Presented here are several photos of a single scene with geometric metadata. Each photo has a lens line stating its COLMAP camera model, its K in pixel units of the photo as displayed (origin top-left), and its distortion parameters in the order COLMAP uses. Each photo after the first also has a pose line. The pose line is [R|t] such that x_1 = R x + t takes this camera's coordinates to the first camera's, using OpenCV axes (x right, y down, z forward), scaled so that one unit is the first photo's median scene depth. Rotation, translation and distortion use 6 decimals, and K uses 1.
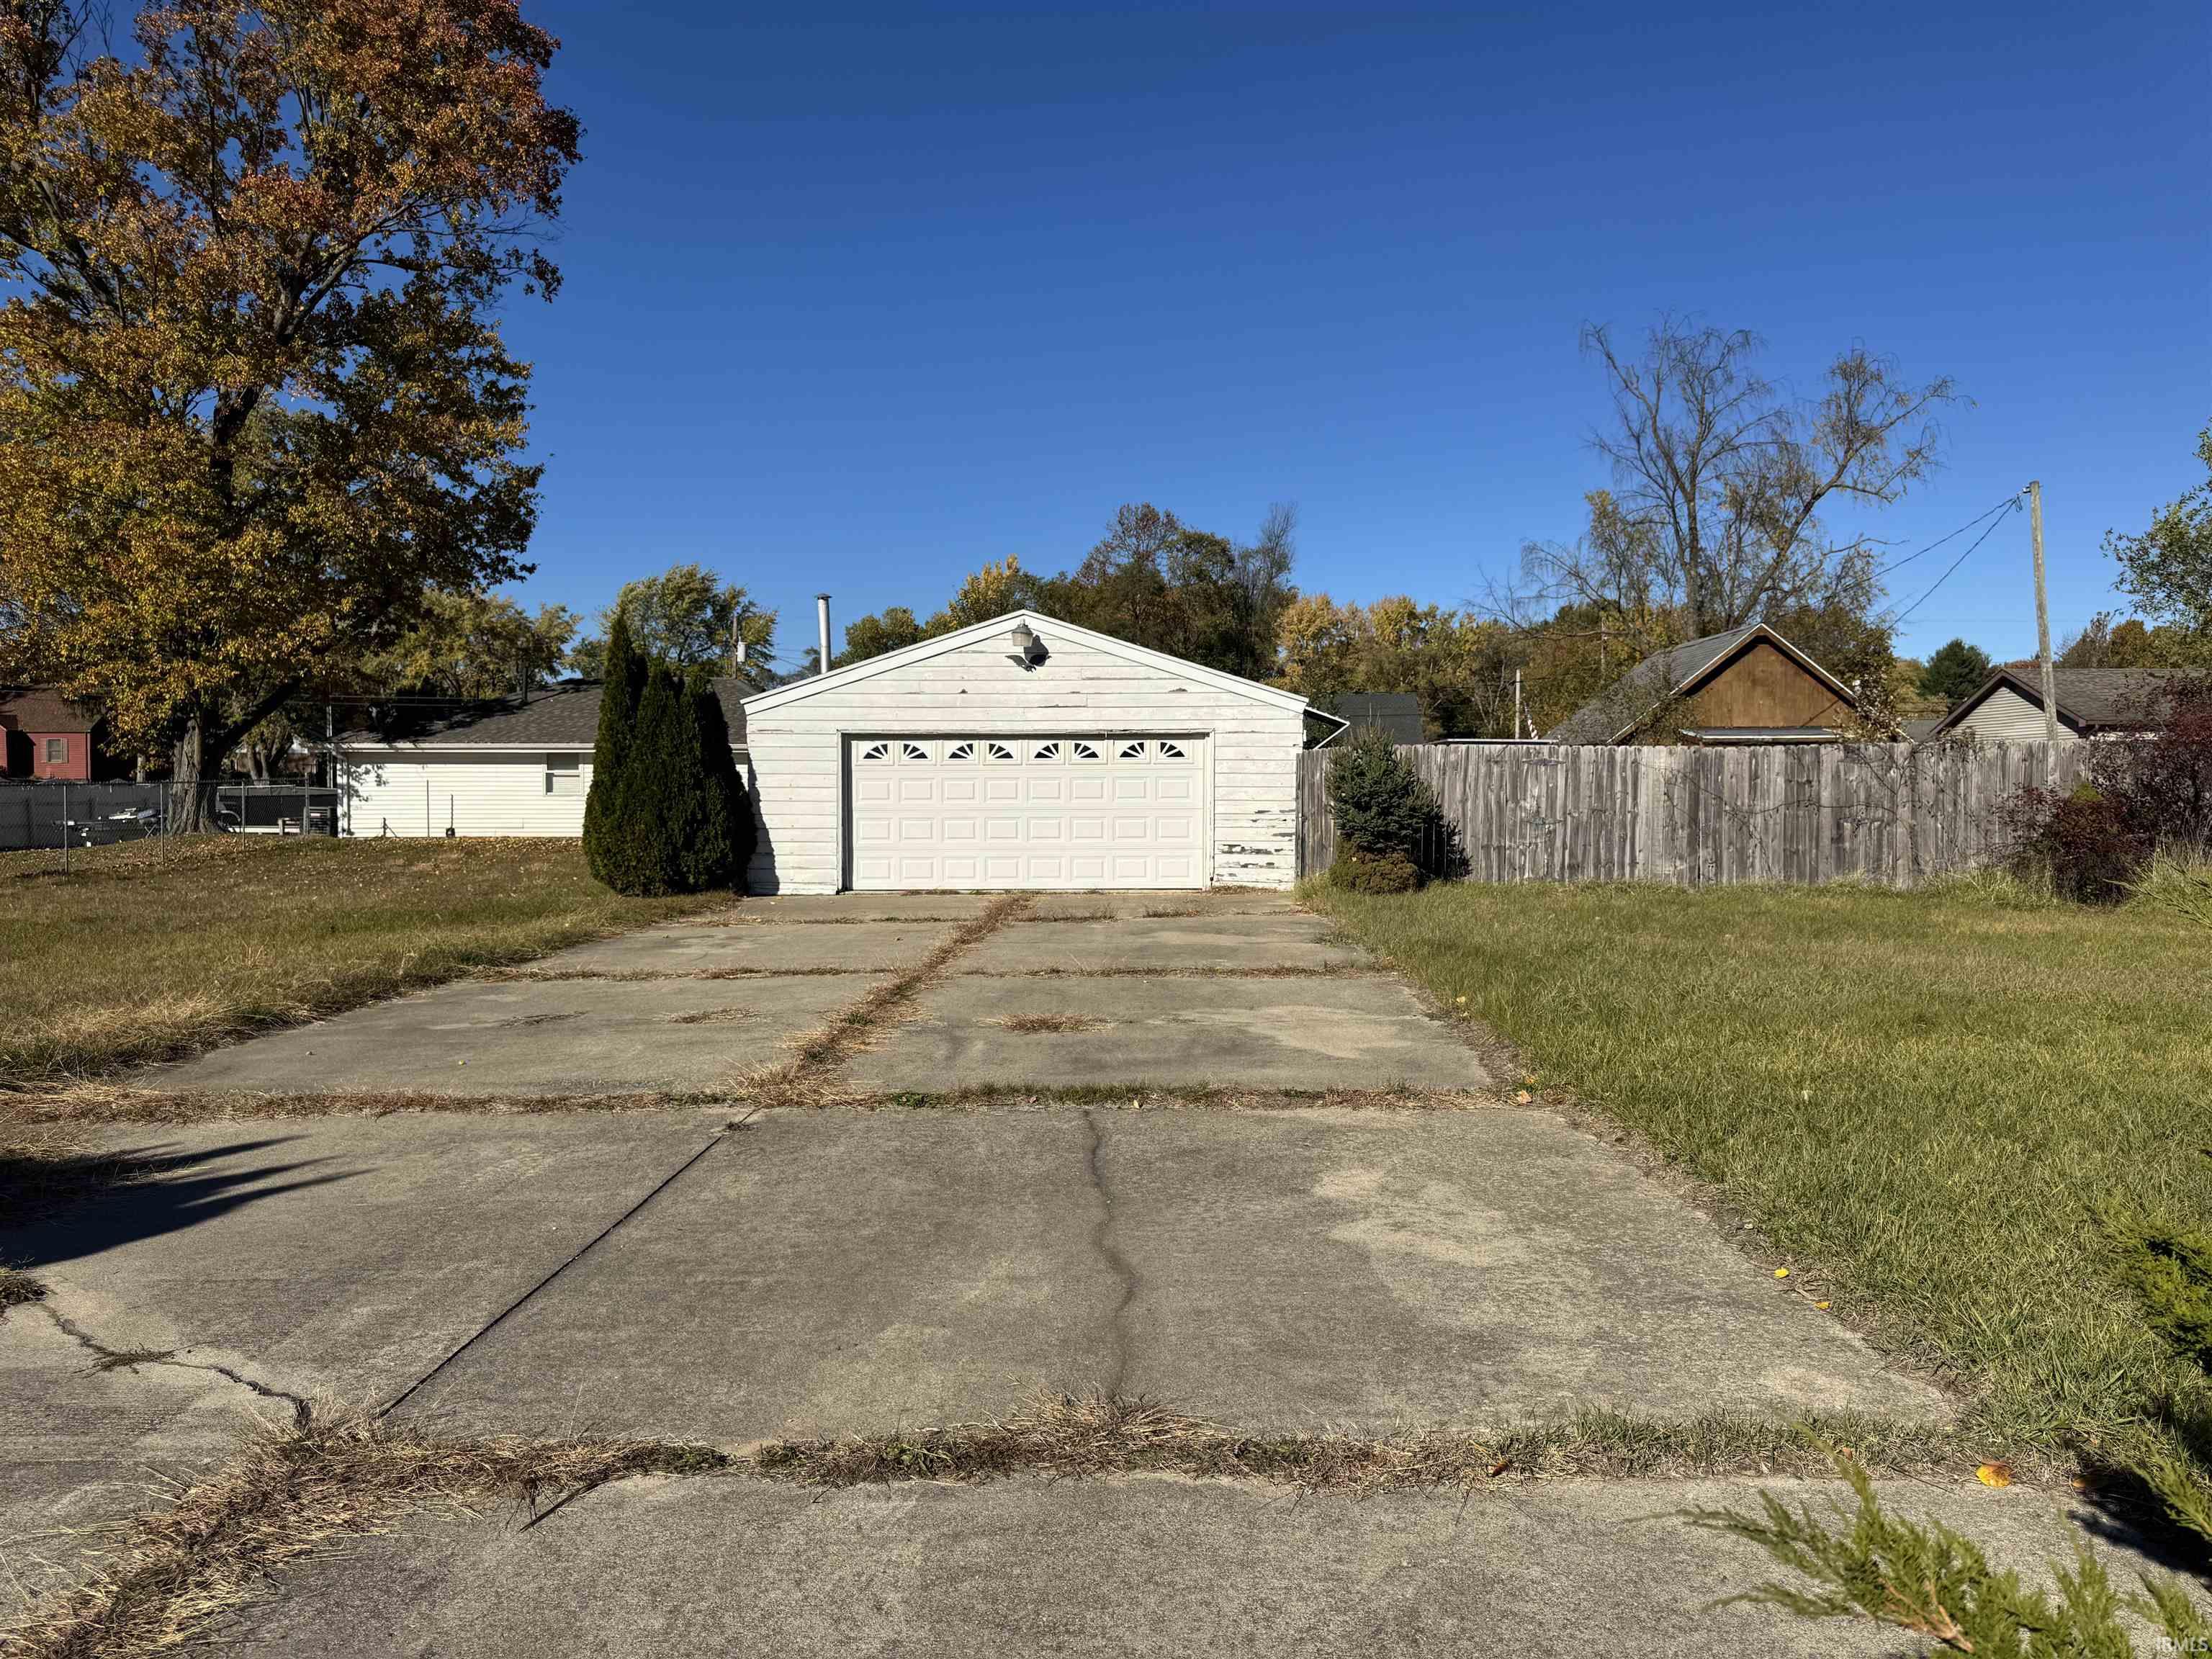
lens RADIAL K [[1563.5, 0, 1117.8], [0, 1563.5, 835.3], [0, 0, 1]] dist [0.090635, -0.093158]
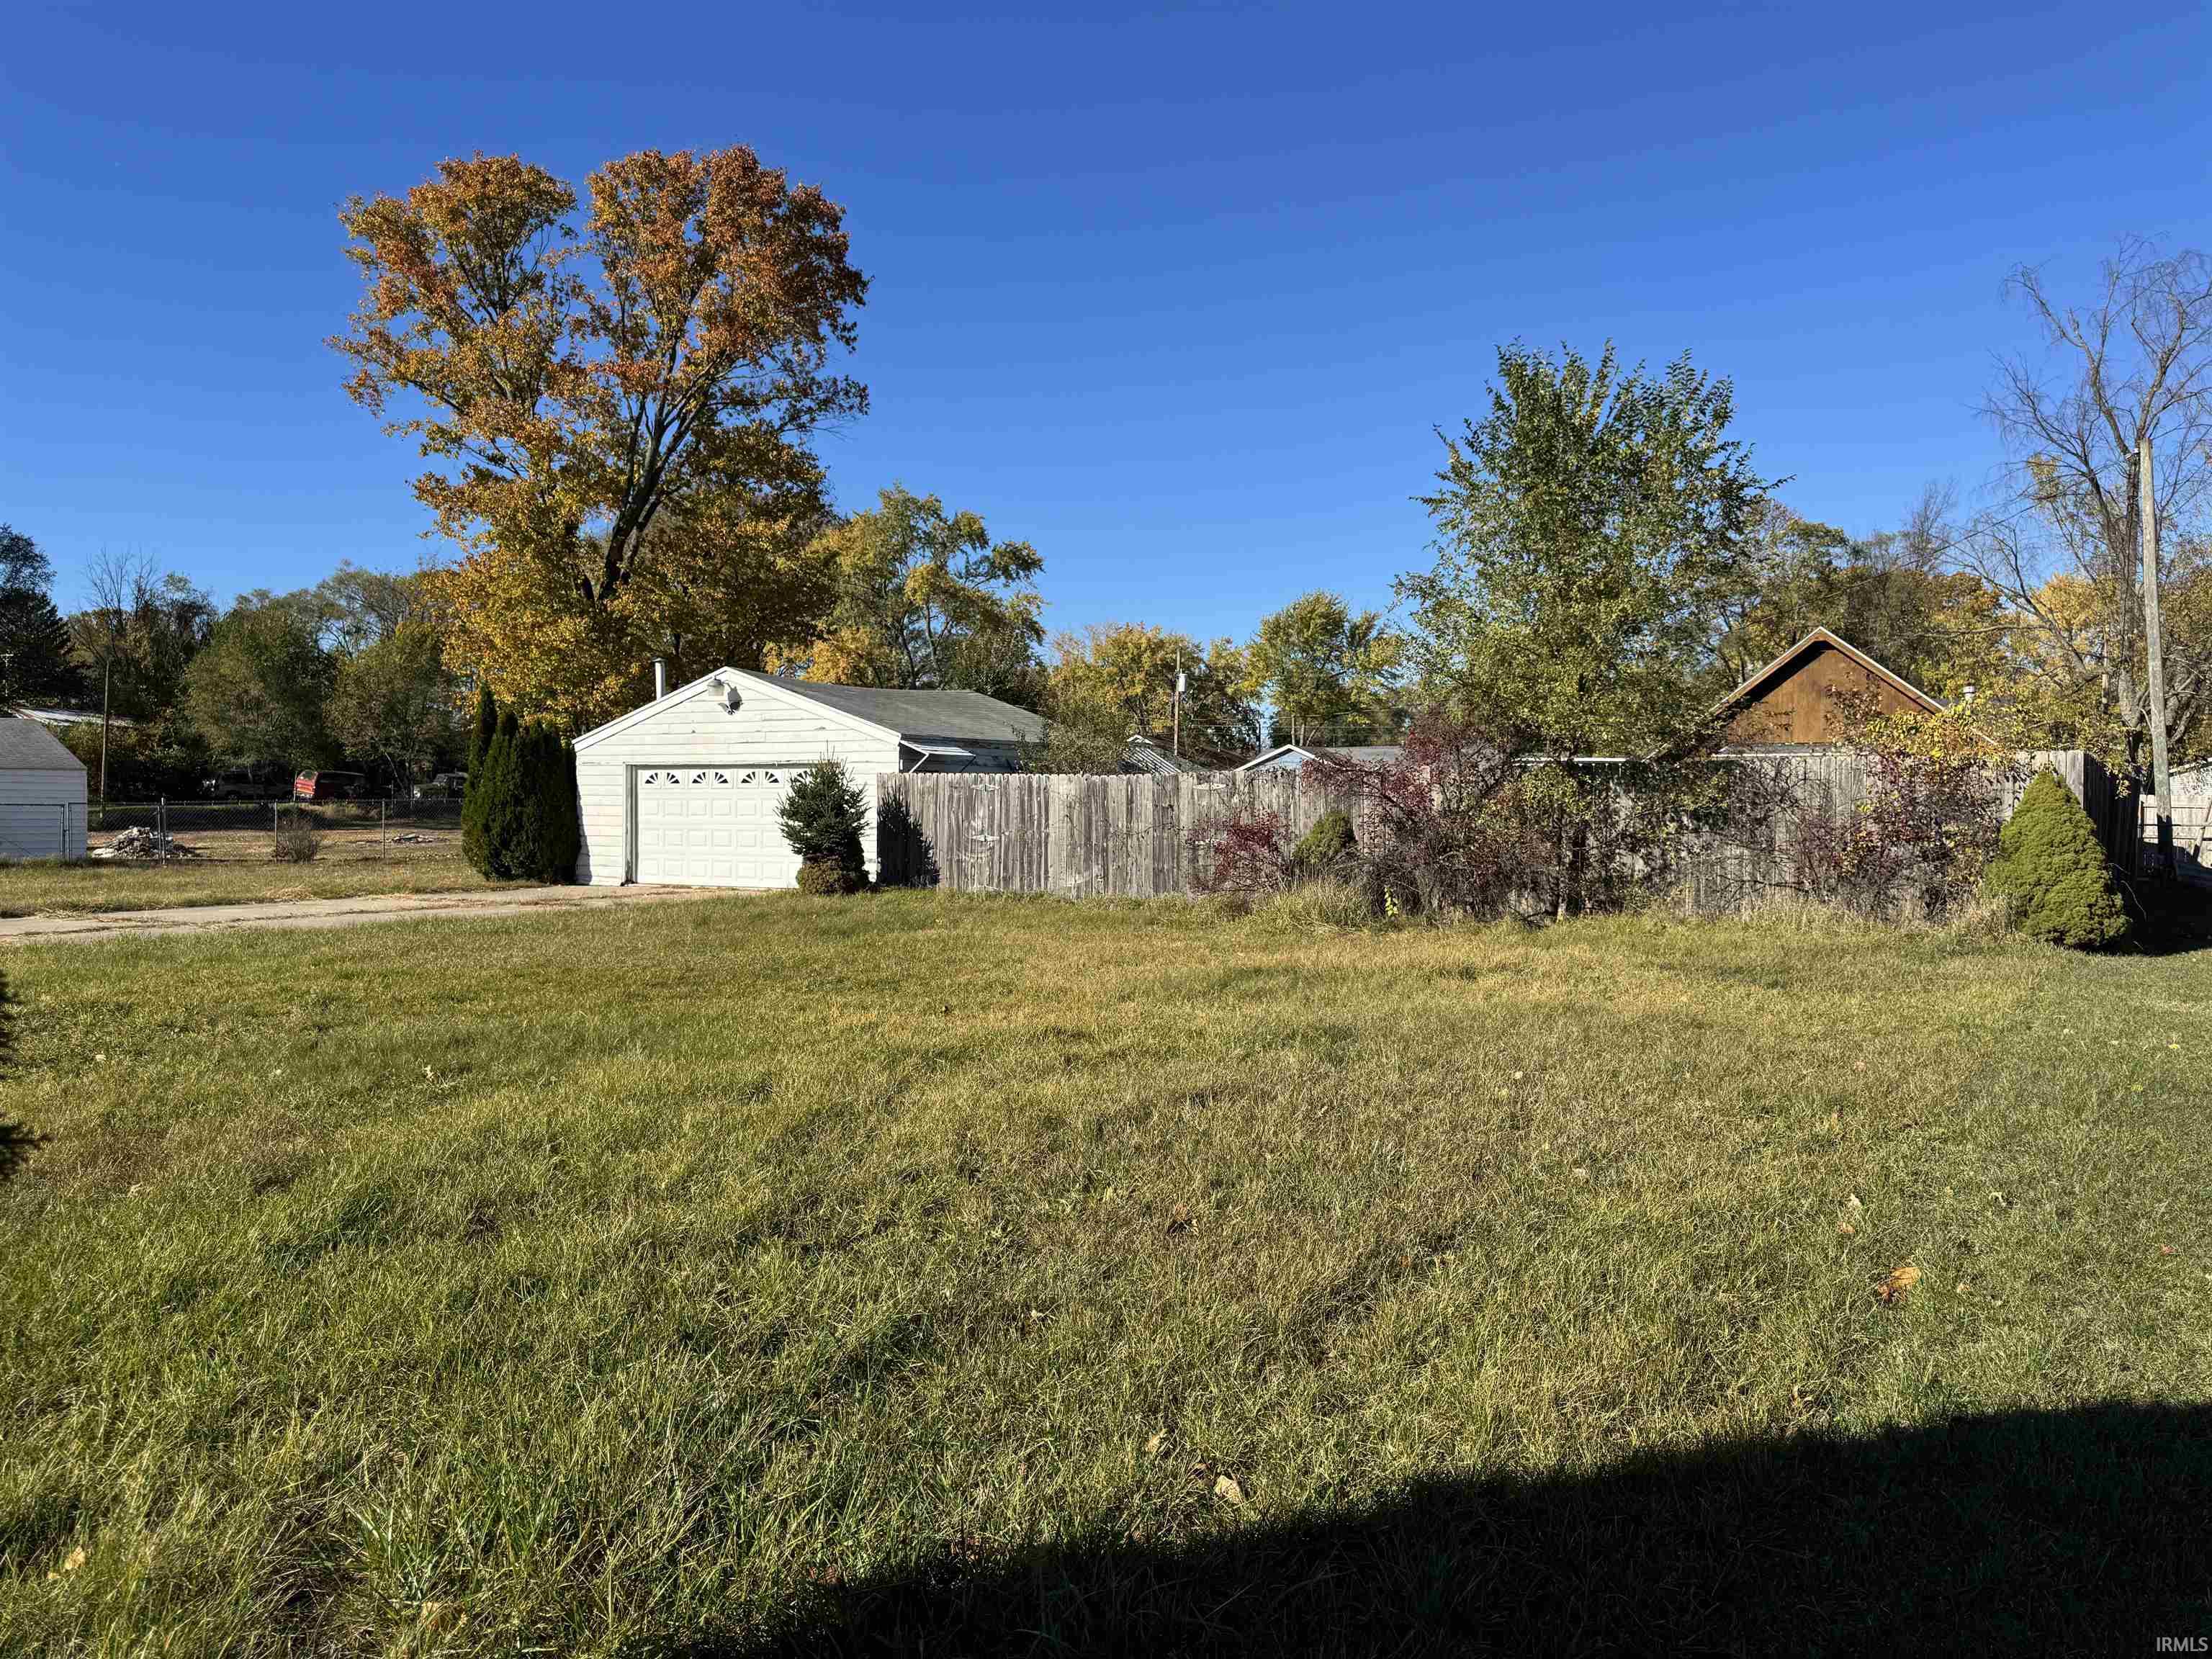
lens RADIAL K [[1563.5, 0, 1117.8], [0, 1563.5, 835.3], [0, 0, 1]] dist [0.090635, -0.093158]
pose [[0.876035, 0.014682, -0.482024, 0.831869], [-0.019153, 0.999807, -0.004356, -0.007467], [0.481867, 0.013048, 0.876147, 0.032297]]
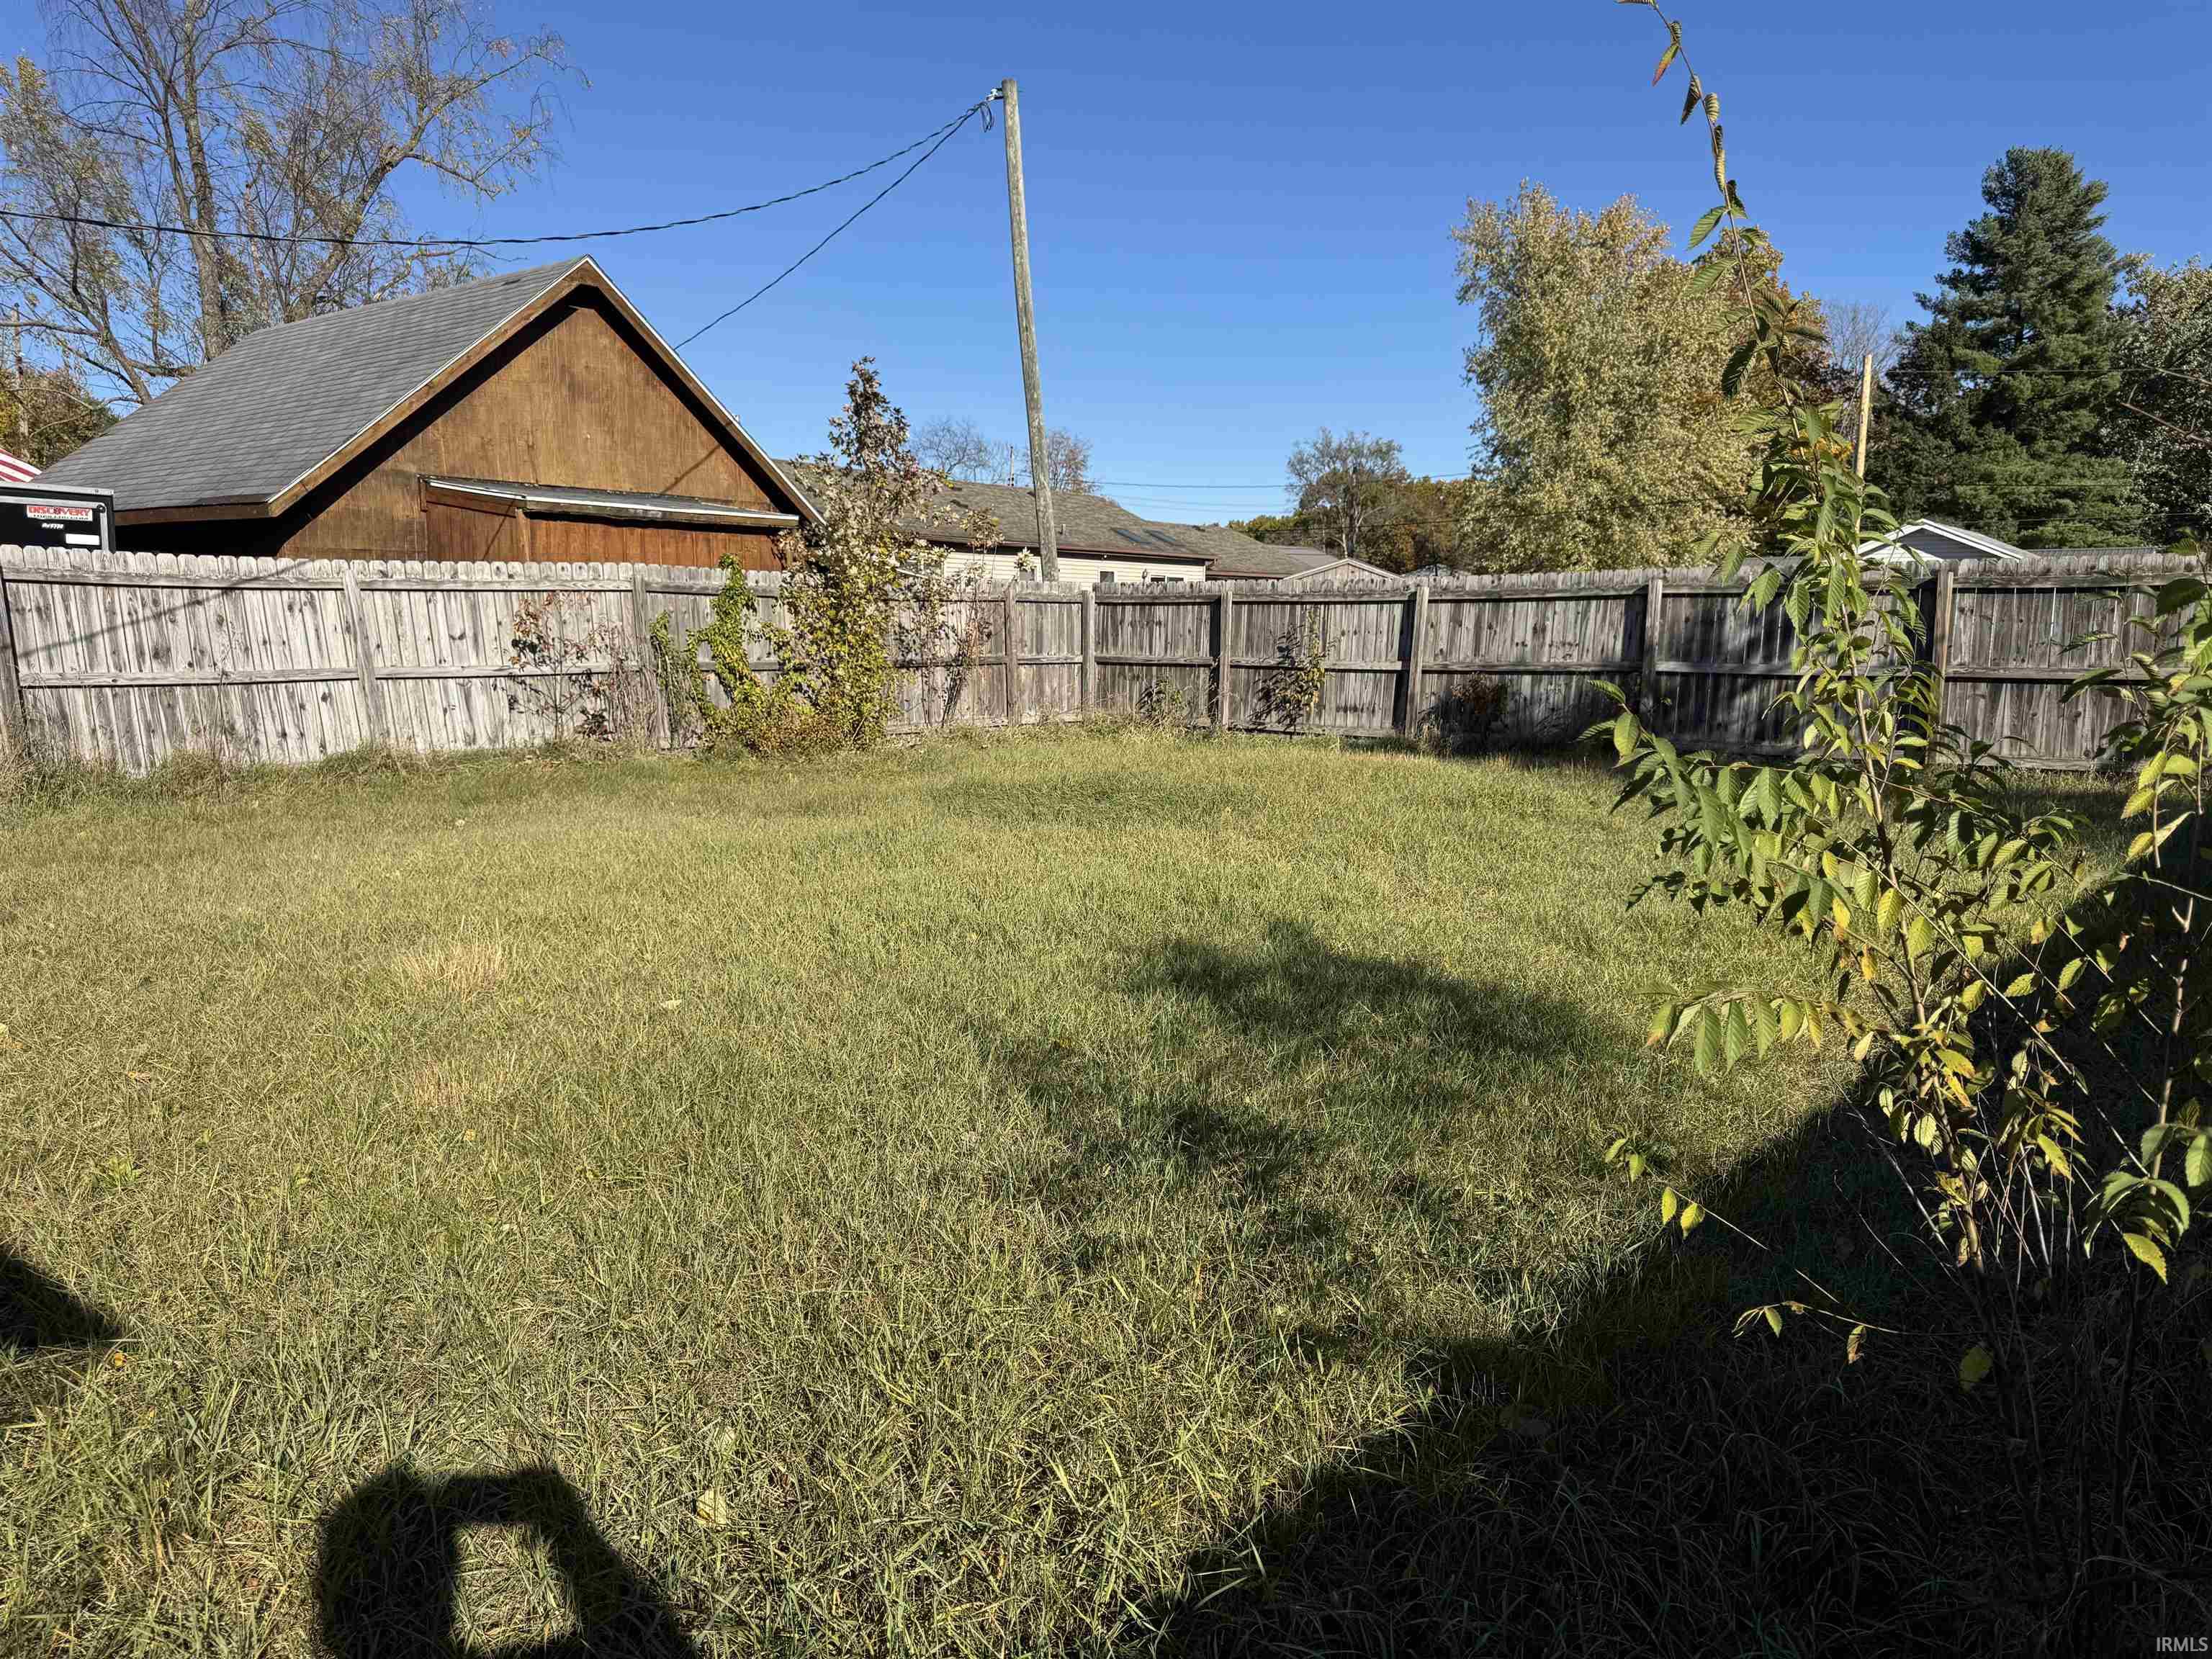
lens RADIAL K [[1563.5, 0, 1117.8], [0, 1563.5, 835.3], [0, 0, 1]] dist [0.090635, -0.093158]
pose [[0.591921, -0.097366, 0.800094, 0.176380], [0.009068, 0.993418, 0.114184, -0.027683], [-0.805945, -0.060332, 0.588908, 0.988767]]
